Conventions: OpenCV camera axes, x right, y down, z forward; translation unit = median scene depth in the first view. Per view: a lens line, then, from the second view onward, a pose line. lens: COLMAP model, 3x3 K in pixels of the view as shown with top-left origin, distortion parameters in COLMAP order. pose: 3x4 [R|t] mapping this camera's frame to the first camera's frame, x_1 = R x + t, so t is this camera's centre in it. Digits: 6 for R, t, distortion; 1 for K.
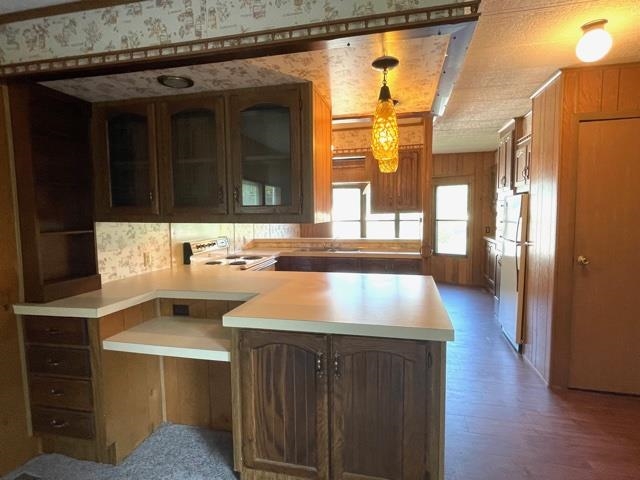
lens RADIAL K [[352.3, 0, 320.0], [0, 352.3, 240.0], [0, 0, 1]] dist [0.000374, 0.000022]
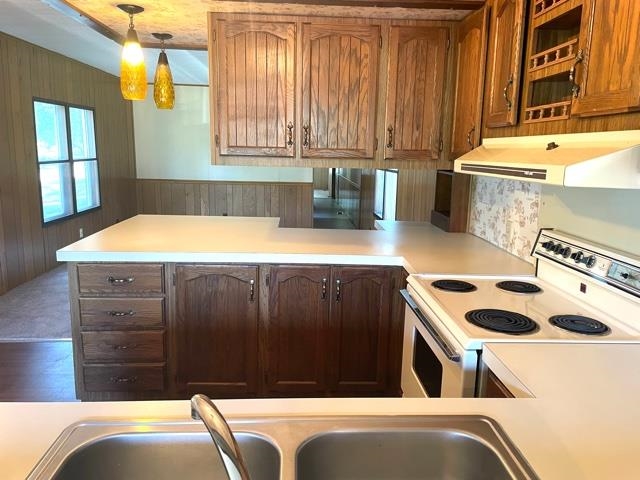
lens RADIAL K [[476.0, 0, 320.0], [0, 476.0, 240.0], [0, 0, 1]] dist [0.000935, 0.000754]
pose [[-0.961376, 0.036194, -0.272849, 0.087904], [-0.041046, 0.961378, 0.272155, -0.158145], [0.272161, 0.272842, -0.922760, 1.748463]]
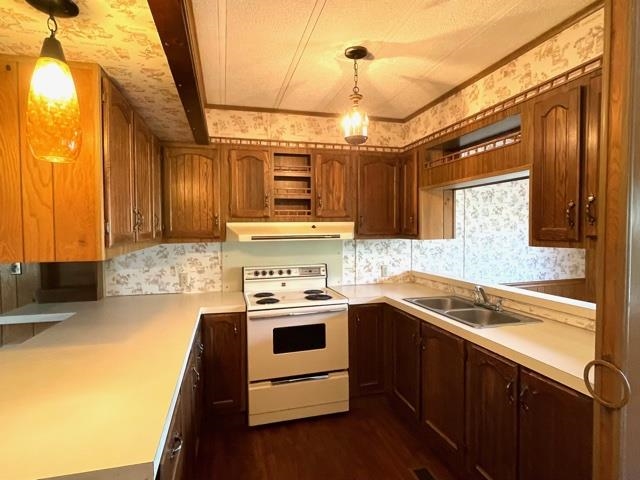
lens RADIAL K [[352.3, 0, 320.0], [0, 352.3, 240.0], [0, 0, 1]] dist [0.000374, 0.000022]
pose [[0.478039, 0.045415, -0.877164, 0.587767], [-0.073139, 0.997252, 0.011773, -0.101752], [0.875288, 0.058526, 0.480047, 0.862316]]
